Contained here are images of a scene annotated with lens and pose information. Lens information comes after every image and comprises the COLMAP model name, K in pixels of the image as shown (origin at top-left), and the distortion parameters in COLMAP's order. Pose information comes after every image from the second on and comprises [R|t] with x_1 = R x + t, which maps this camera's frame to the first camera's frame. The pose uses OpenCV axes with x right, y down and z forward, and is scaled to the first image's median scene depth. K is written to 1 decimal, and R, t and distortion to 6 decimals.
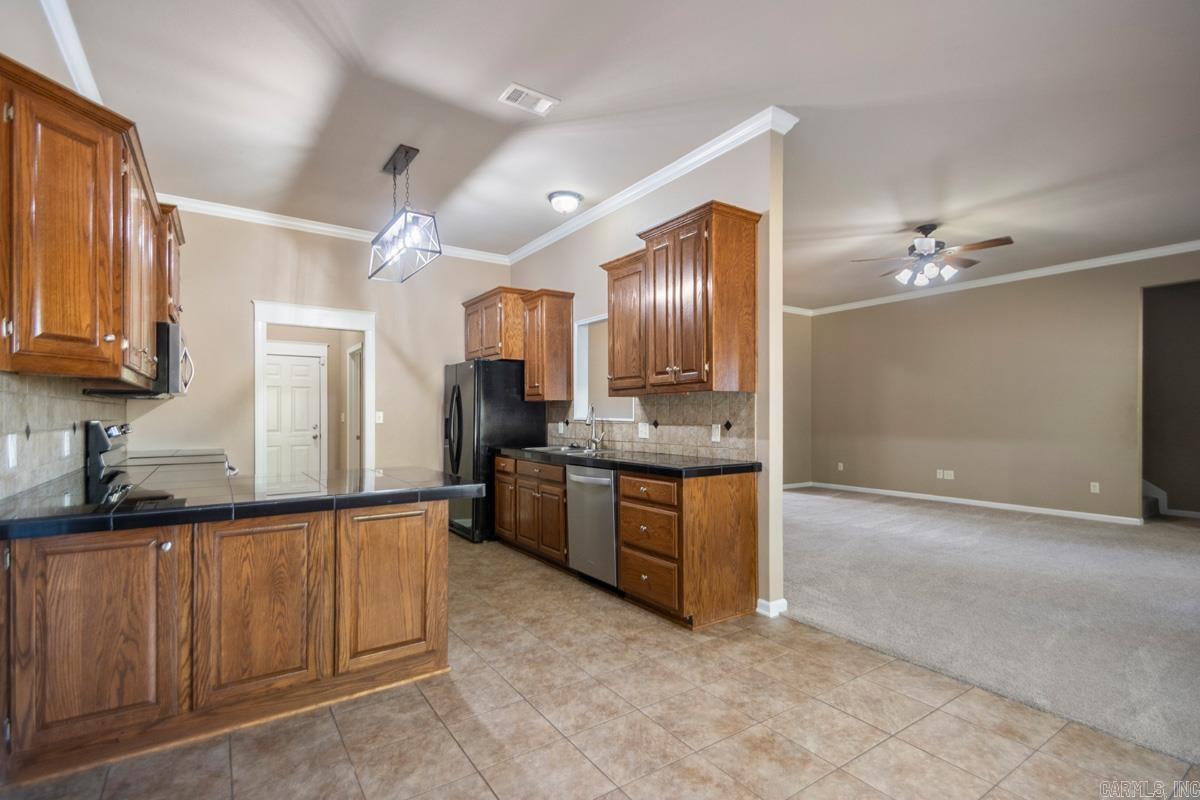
lens RADIAL K [[558.9, 0, 587.0], [0, 558.9, 416.1], [0, 0, 1]] dist [0.014357, -0.012331]
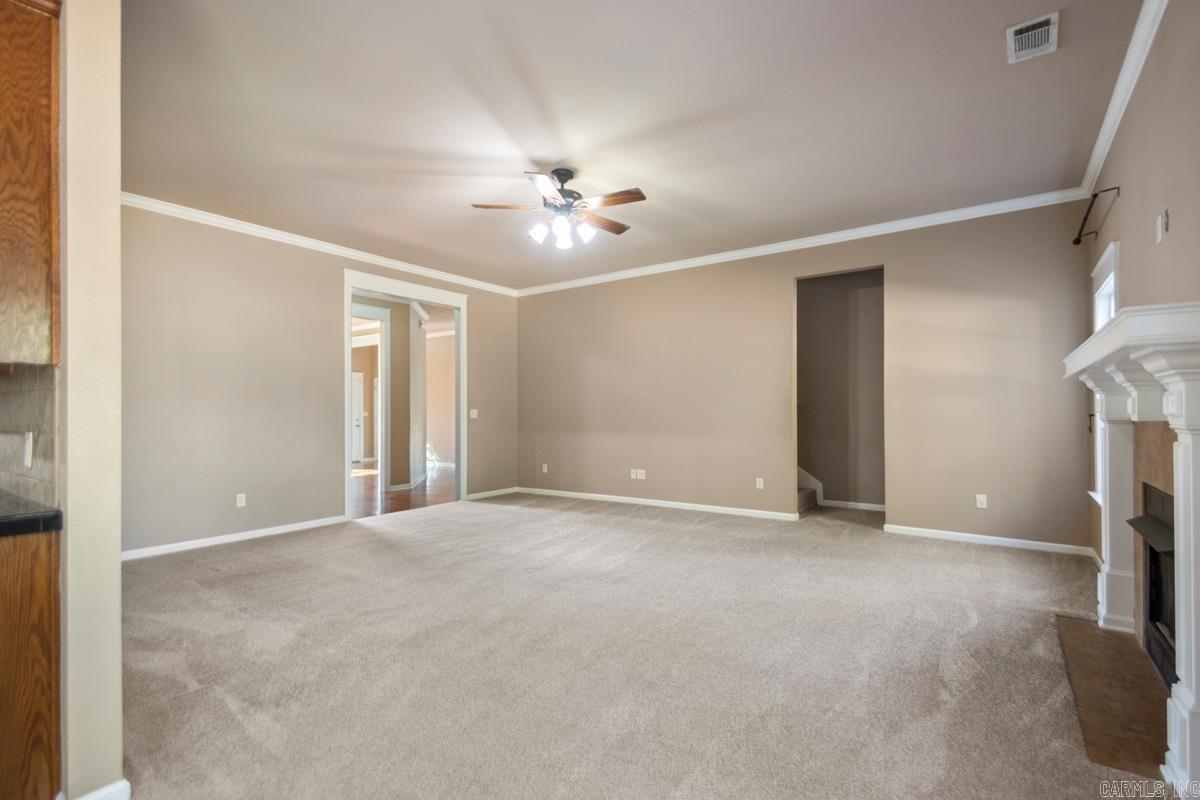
lens RADIAL K [[560.7, 0, 610.2], [0, 560.7, 408.5], [0, 0, 1]] dist [0.011734, -0.000601]
pose [[0.928205, -0.006176, 0.372018, 0.364361], [0.008080, 0.999961, -0.003560, 0.000049], [-0.371982, 0.006310, 0.928219, 0.235362]]
